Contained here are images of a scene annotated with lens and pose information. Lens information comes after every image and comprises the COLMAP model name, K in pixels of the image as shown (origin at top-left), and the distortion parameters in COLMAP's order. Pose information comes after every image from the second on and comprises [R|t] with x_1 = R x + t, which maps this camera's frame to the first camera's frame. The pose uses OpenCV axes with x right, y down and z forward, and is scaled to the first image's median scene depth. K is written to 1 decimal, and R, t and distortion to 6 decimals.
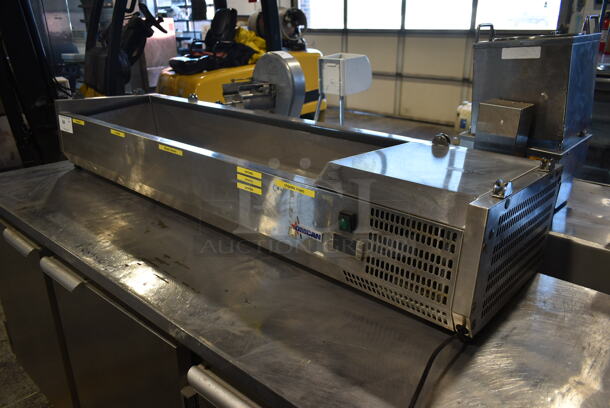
lens RADIAL K [[459.1, 0, 305.0], [0, 459.1, 204.0], [0, 0, 1]] dist [-0.014399, -0.000594]
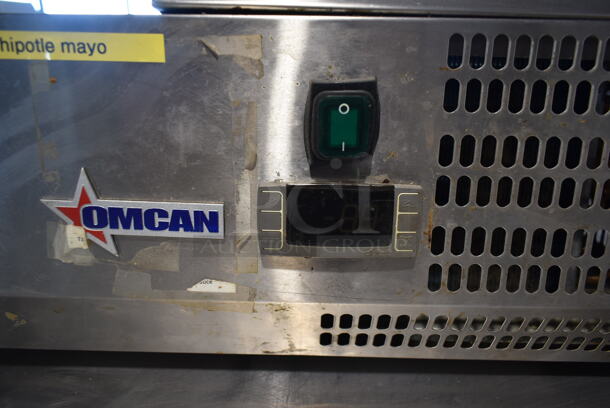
lens RADIAL K [[459.1, 0, 305.0], [0, 459.1, 204.0], [0, 0, 1]] dist [-0.014399, -0.000594]
pose [[0.764506, -0.199860, 0.612851, -0.048341], [0.227153, 0.973264, 0.034033, 0.037651], [-0.603268, 0.113193, 0.789465, 0.439113]]
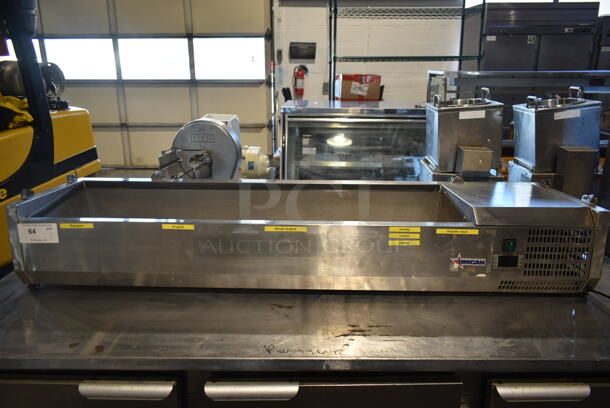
lens RADIAL K [[459.1, 0, 305.0], [0, 459.1, 204.0], [0, 0, 1]] dist [-0.014399, -0.000594]
pose [[0.761845, -0.179904, 0.622276, -0.665098], [0.233023, 0.972462, -0.004142, -0.119408], [-0.604394, 0.148160, 0.782787, 0.141272]]
